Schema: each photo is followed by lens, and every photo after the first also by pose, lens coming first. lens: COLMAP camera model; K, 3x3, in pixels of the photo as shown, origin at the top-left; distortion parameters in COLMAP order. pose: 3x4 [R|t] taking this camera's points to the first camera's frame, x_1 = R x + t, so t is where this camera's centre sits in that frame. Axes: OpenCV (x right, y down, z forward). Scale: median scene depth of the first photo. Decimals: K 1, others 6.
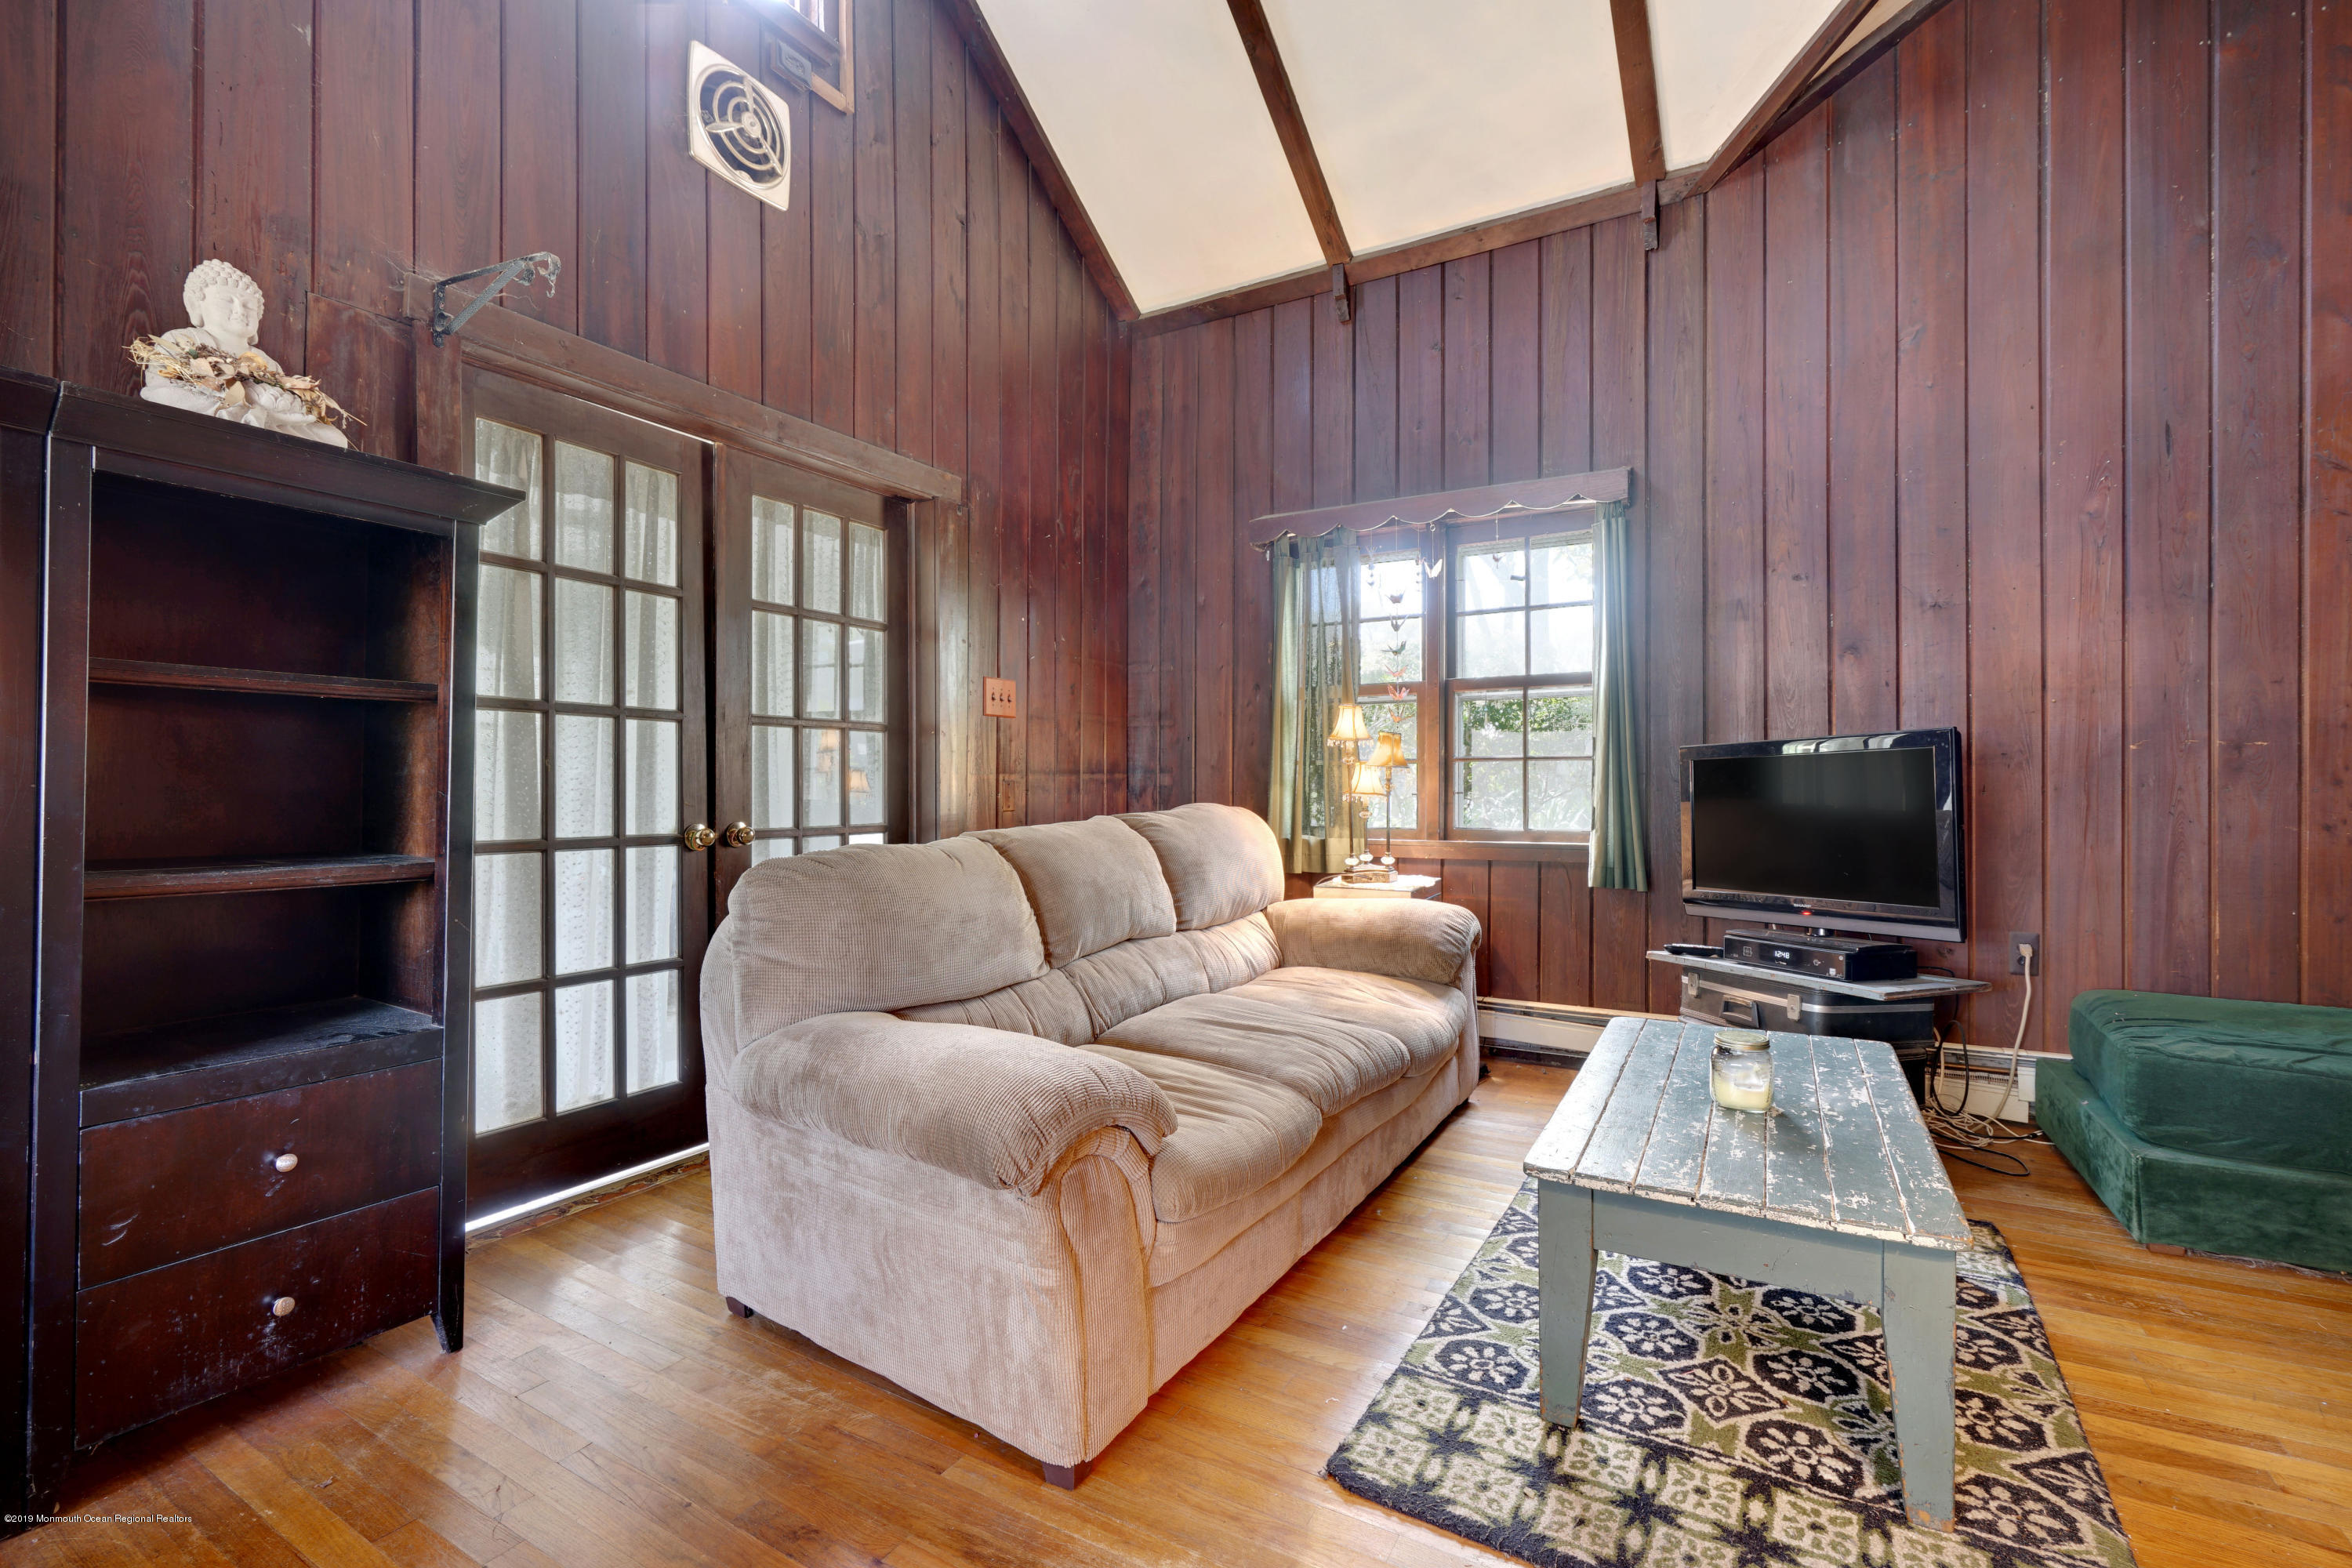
lens RADIAL K [[1059.5, 0, 1176.0], [0, 1059.5, 784.0], [0, 0, 1]] dist [-0.002603, 0.000129]
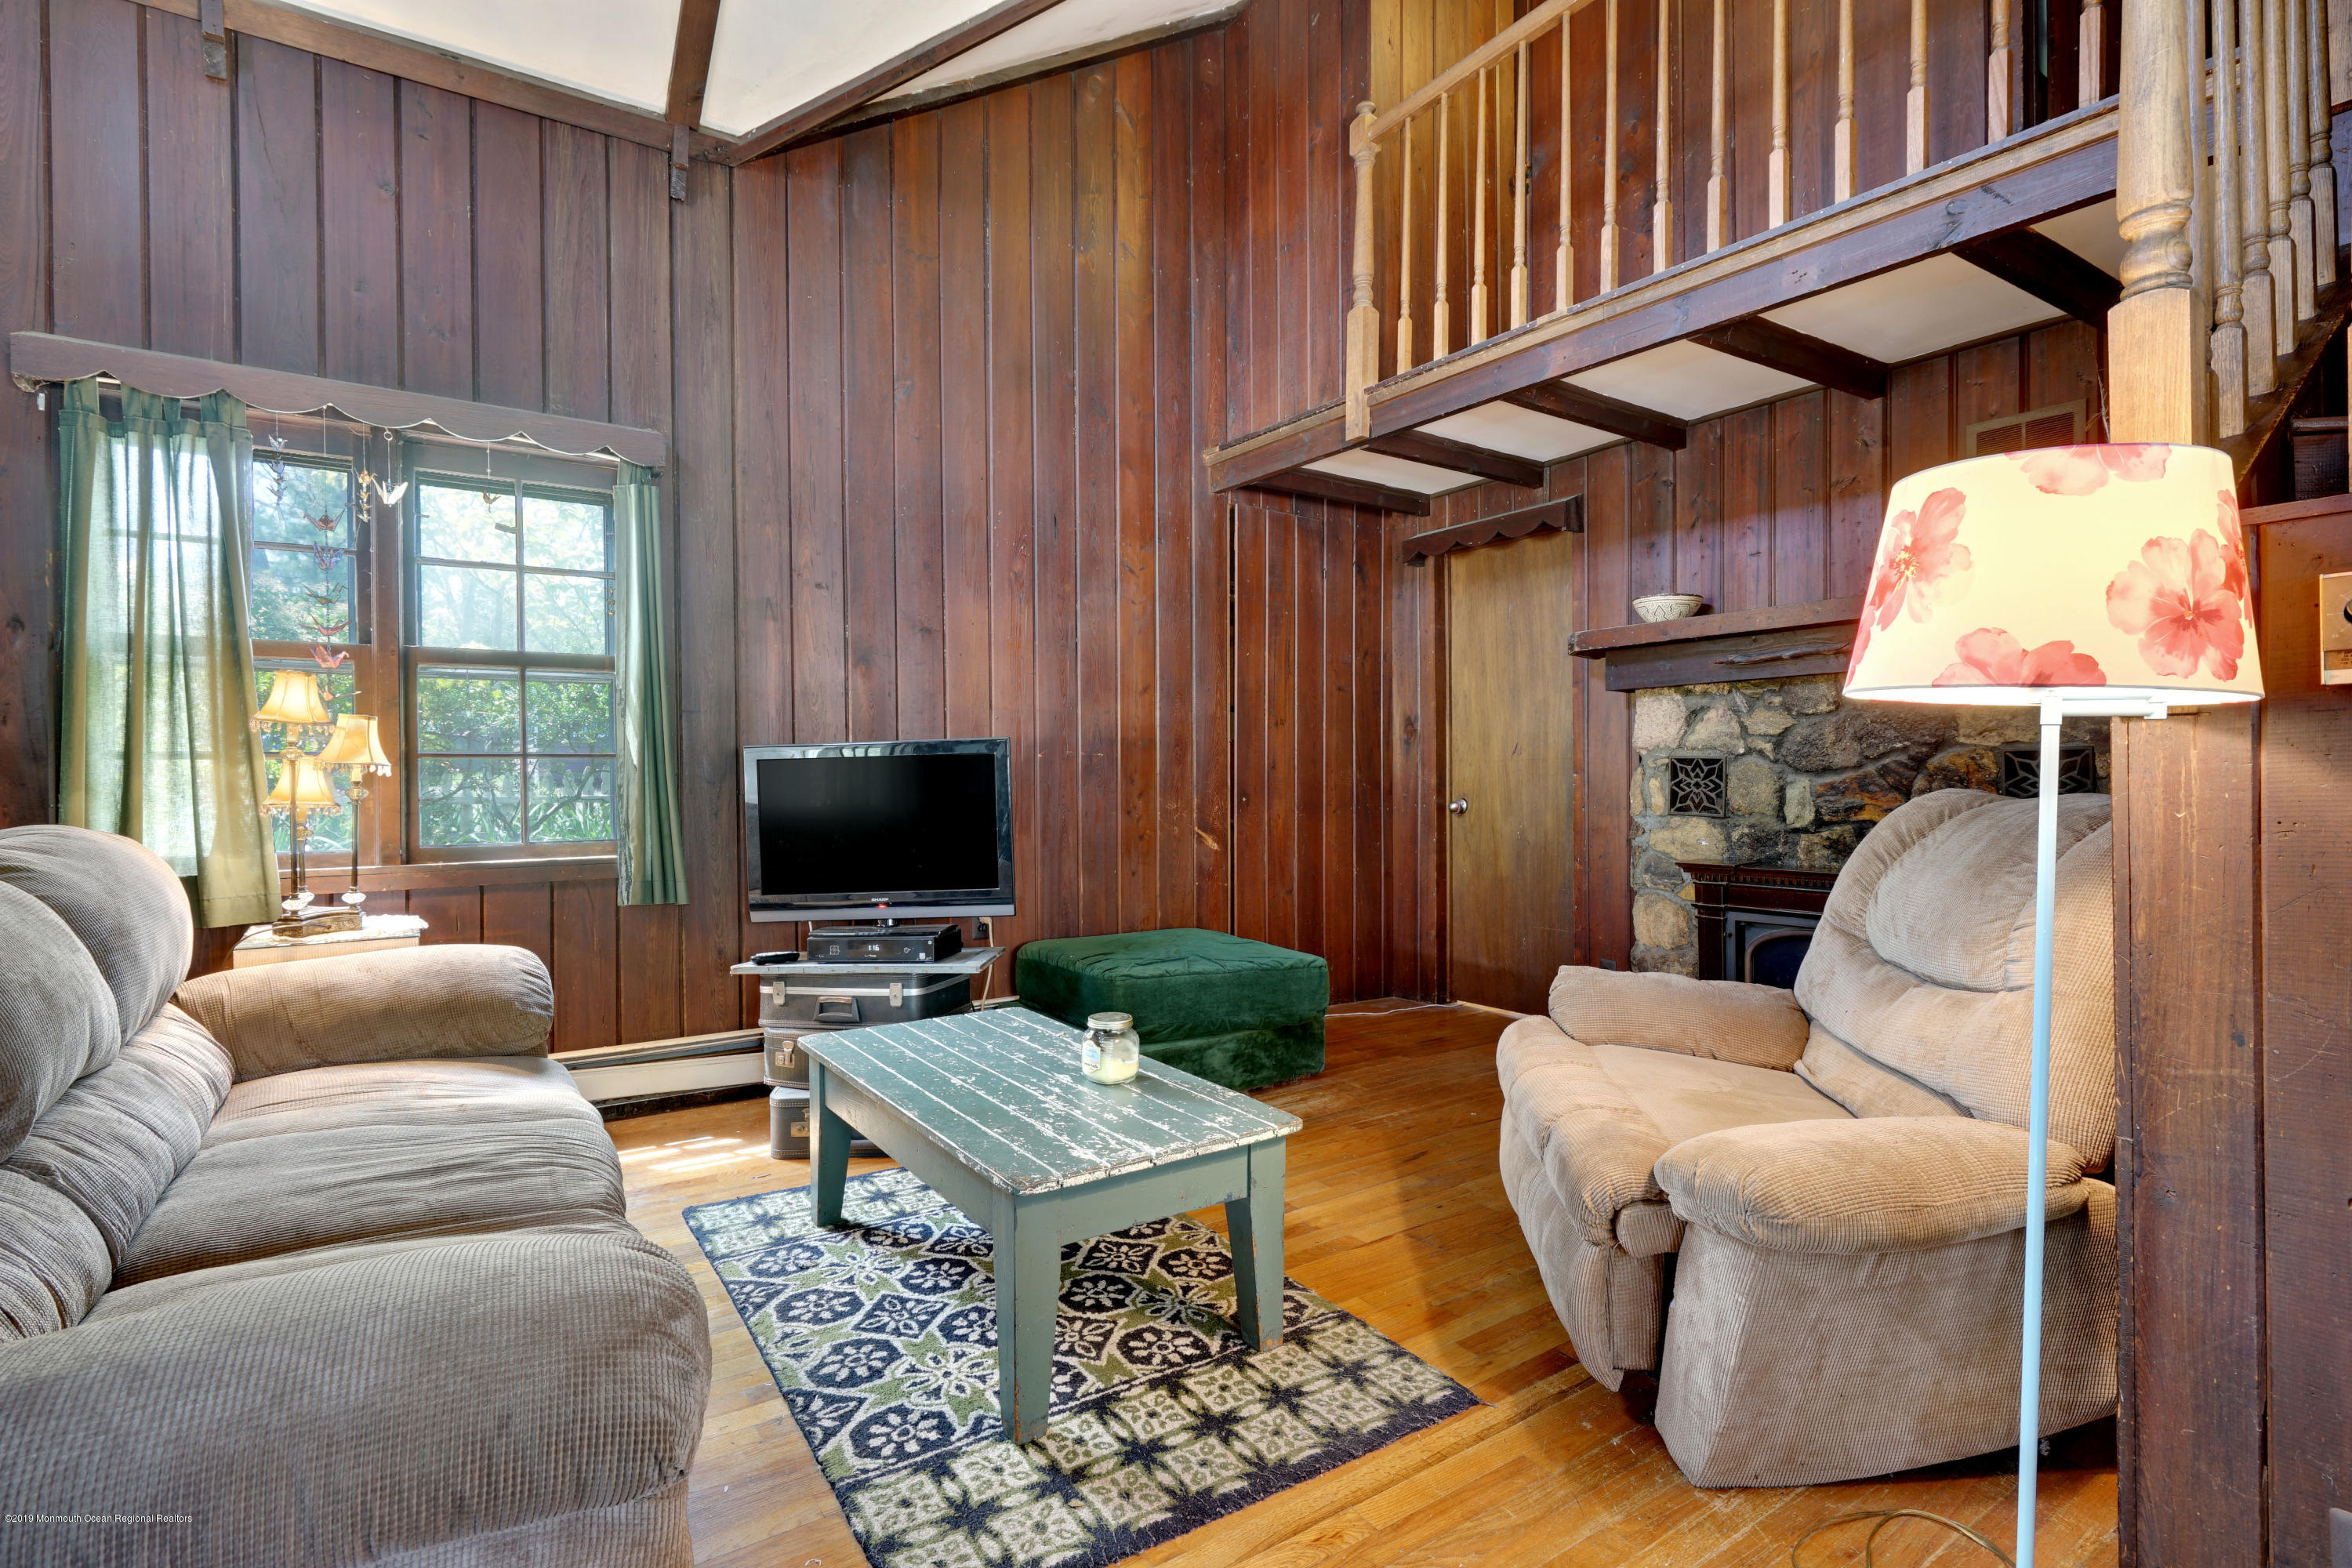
lens RADIAL K [[1131.8, 0, 1176.0], [0, 1131.8, 784.0], [0, 0, 1]] dist [-0.002424, 0.000100]
pose [[0.429914, -0.010284, 0.902811, -0.319538], [0.001097, 0.999940, 0.010868, -0.014550], [-0.902869, -0.003681, 0.429899, 0.244651]]
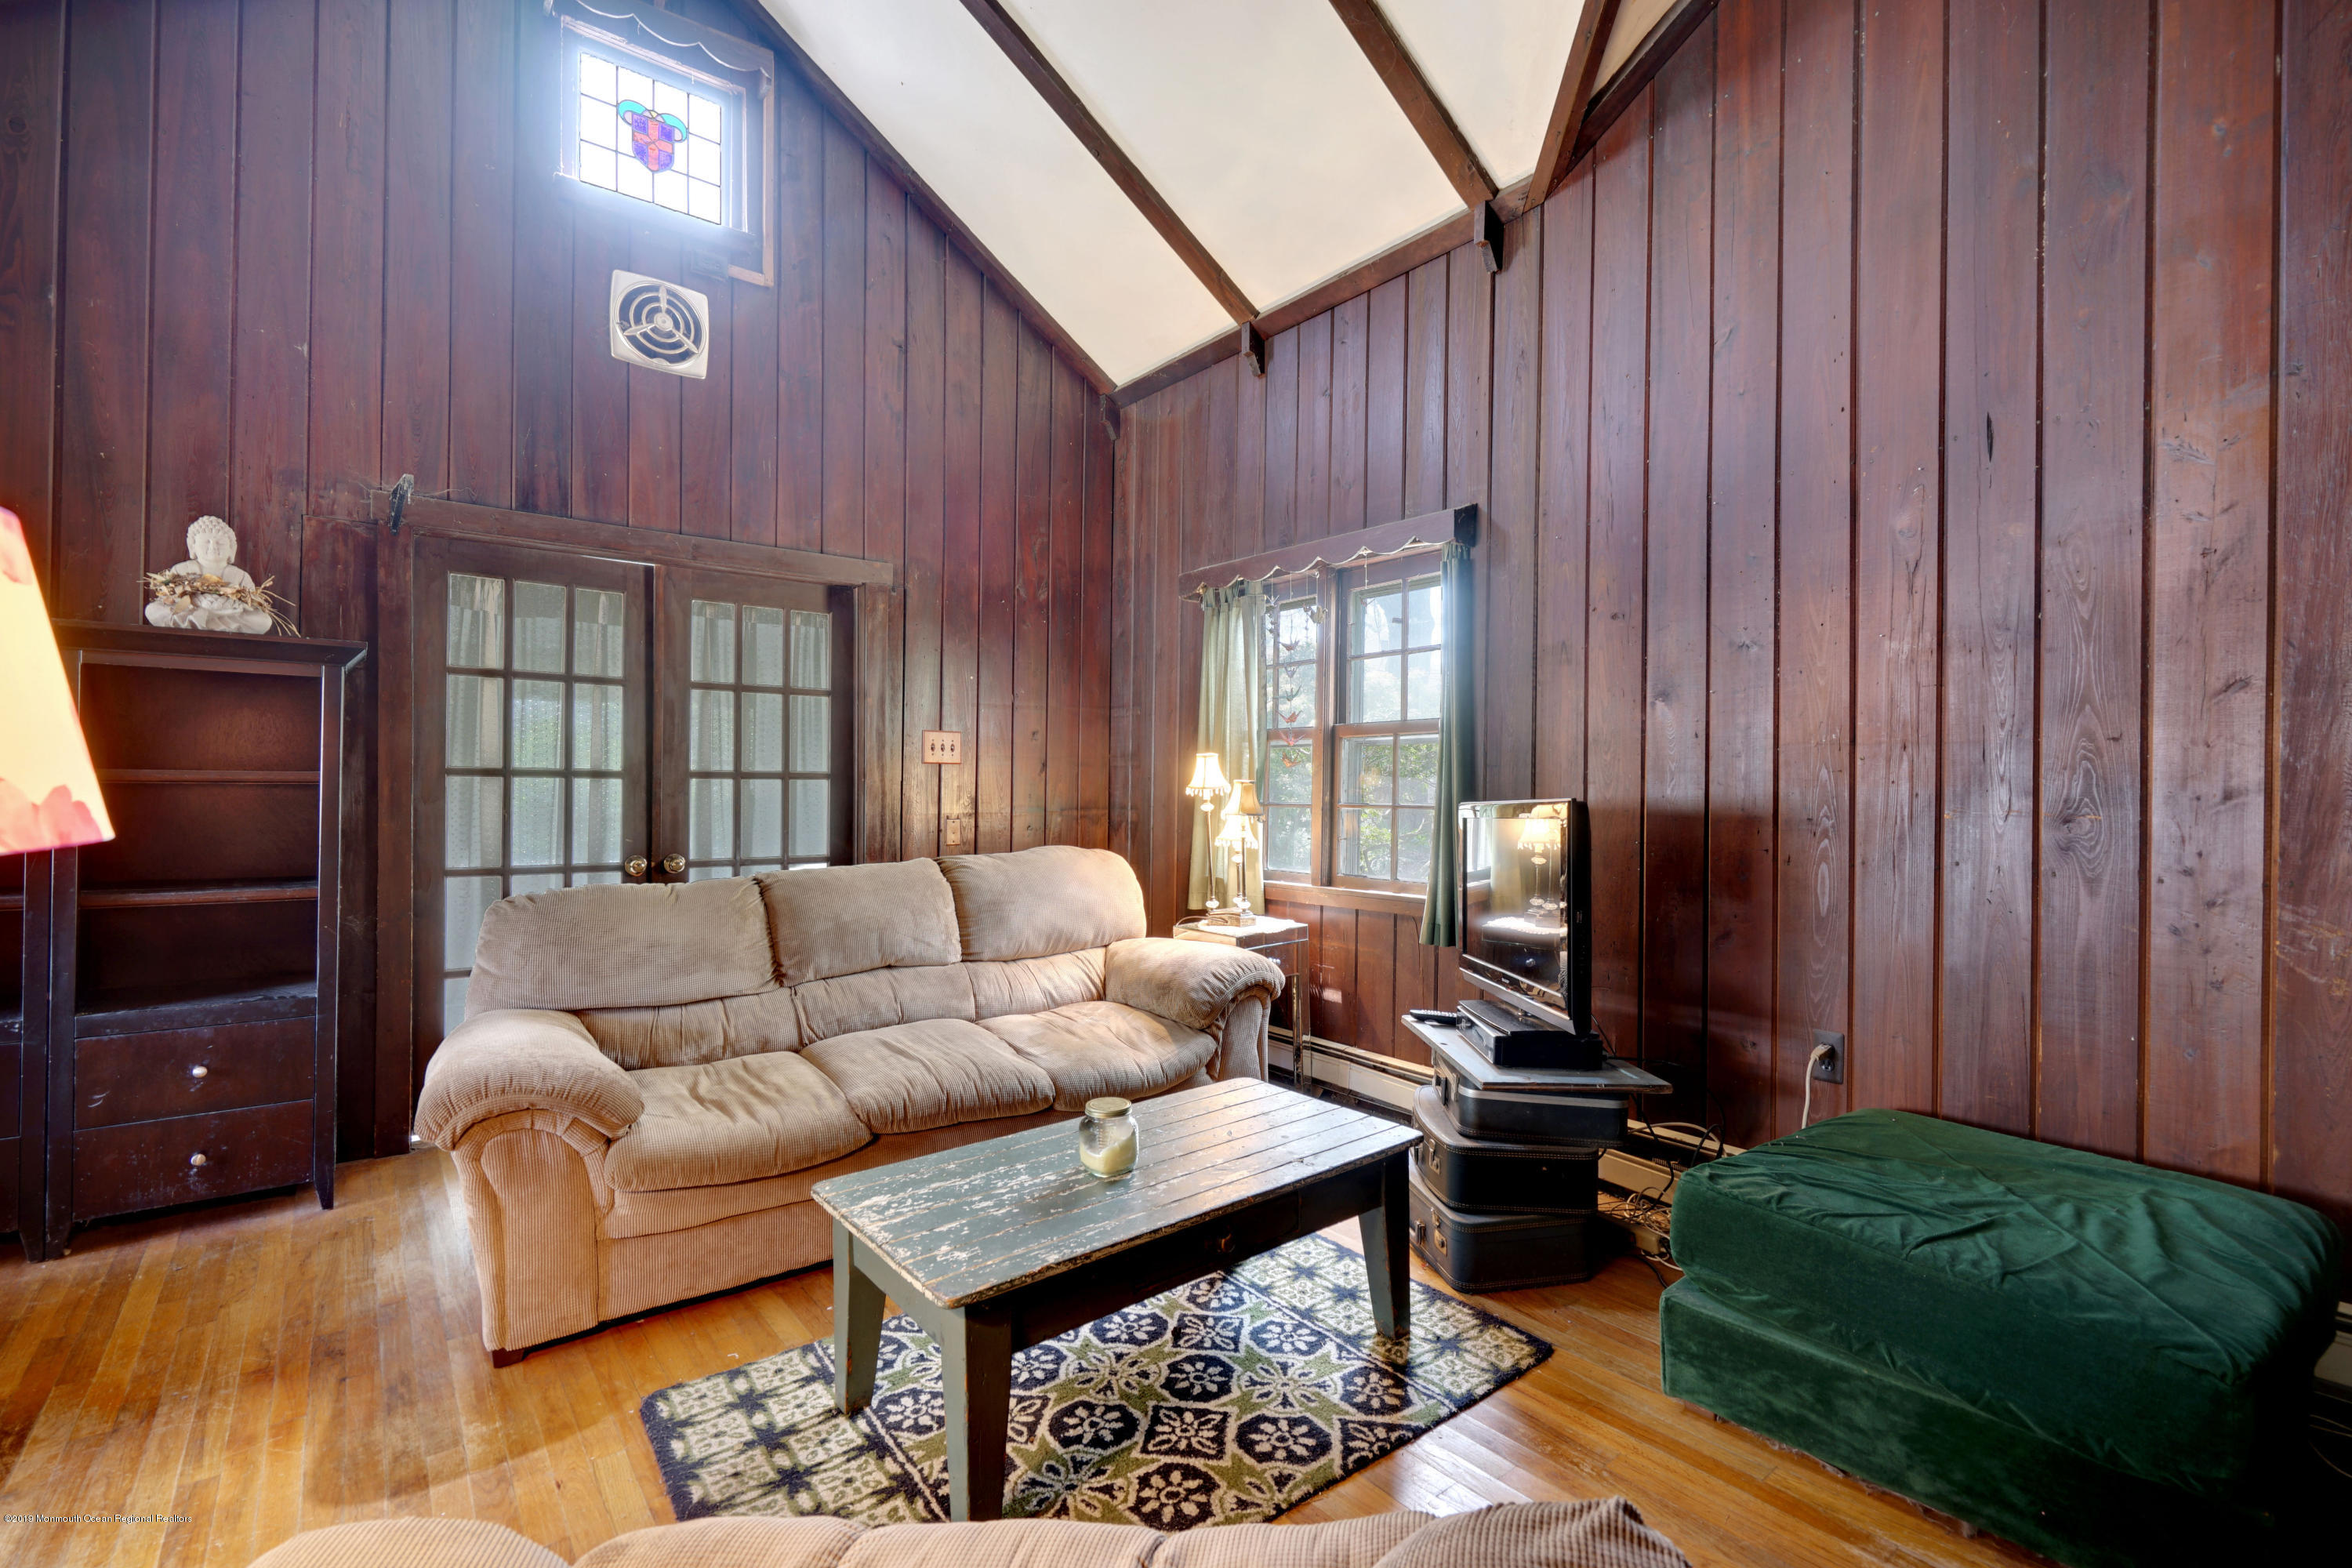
lens RADIAL K [[1059.5, 0, 1164.9], [0, 1059.5, 784.1], [0, 0, 1]] dist [-0.003417, 0.000045]
pose [[0.929001, 0.005908, -0.370031, 0.674741], [-0.007775, 0.999963, -0.003555, -0.054079], [0.369997, 0.006180, 0.929013, 0.020170]]
